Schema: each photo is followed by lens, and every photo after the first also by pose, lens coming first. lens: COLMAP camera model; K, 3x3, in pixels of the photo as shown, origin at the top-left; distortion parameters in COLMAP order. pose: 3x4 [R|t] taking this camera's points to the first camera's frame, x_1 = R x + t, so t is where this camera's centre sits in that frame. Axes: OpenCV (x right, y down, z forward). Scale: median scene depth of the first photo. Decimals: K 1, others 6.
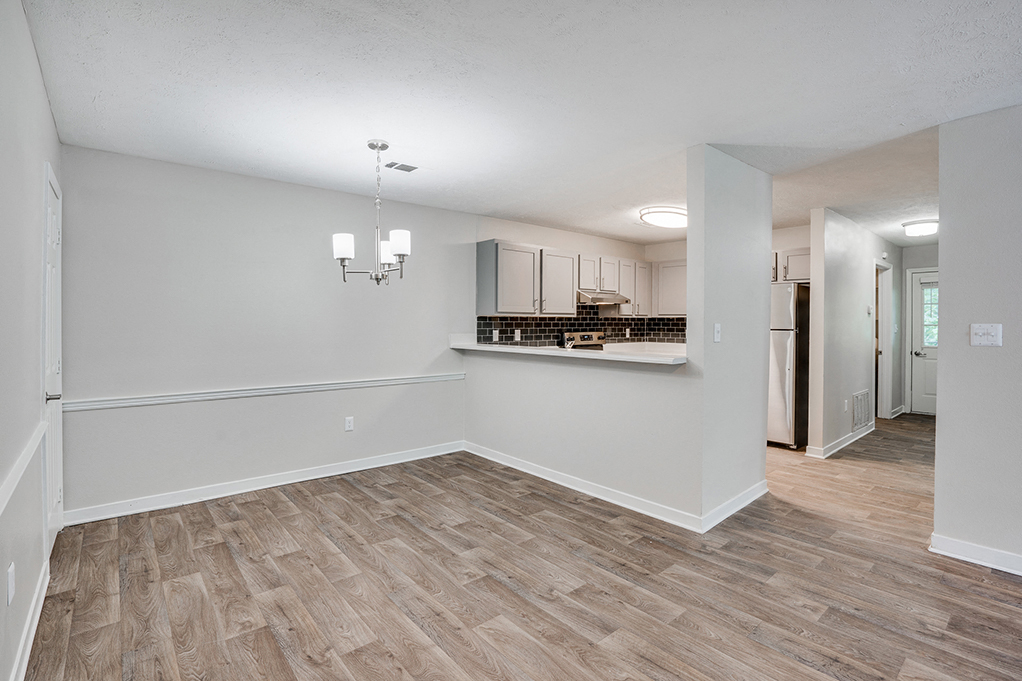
lens RADIAL K [[476.1, 0, 517.6], [0, 476.1, 333.9], [0, 0, 1]] dist [-0.003585, -0.000099]
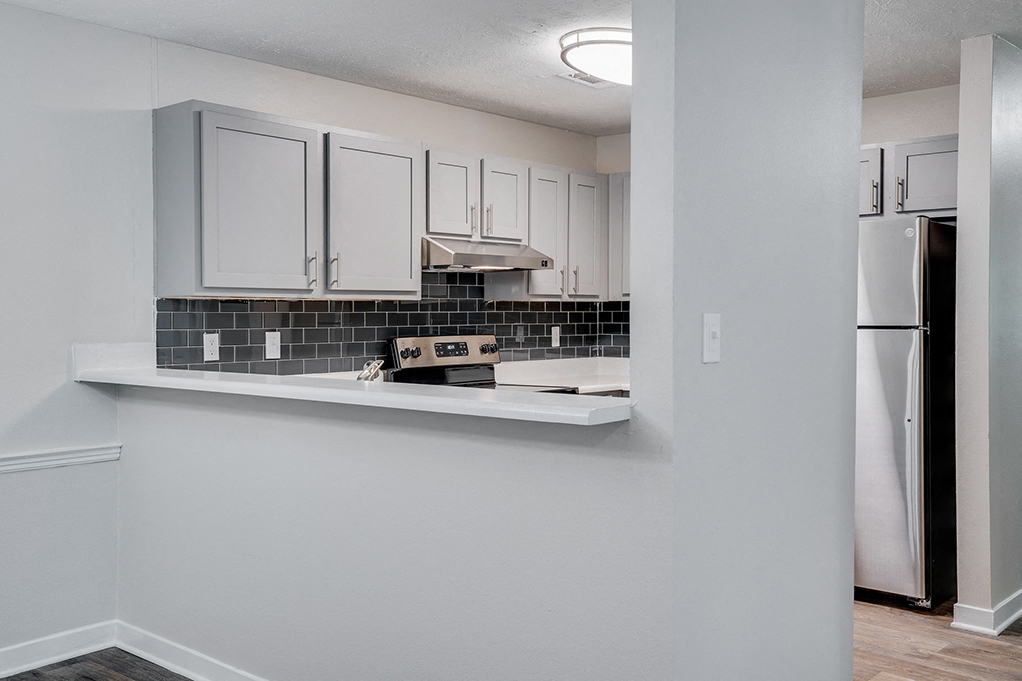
lens RADIAL K [[948.4, 0, 507.8], [0, 948.4, 338.4], [0, 0, 1]] dist [0.090191, 0.000000]
pose [[0.993255, -0.008675, 0.115628, 0.107630], [0.008513, 0.999962, 0.001896, -0.003019], [-0.115640, -0.000899, 0.993291, 0.173949]]
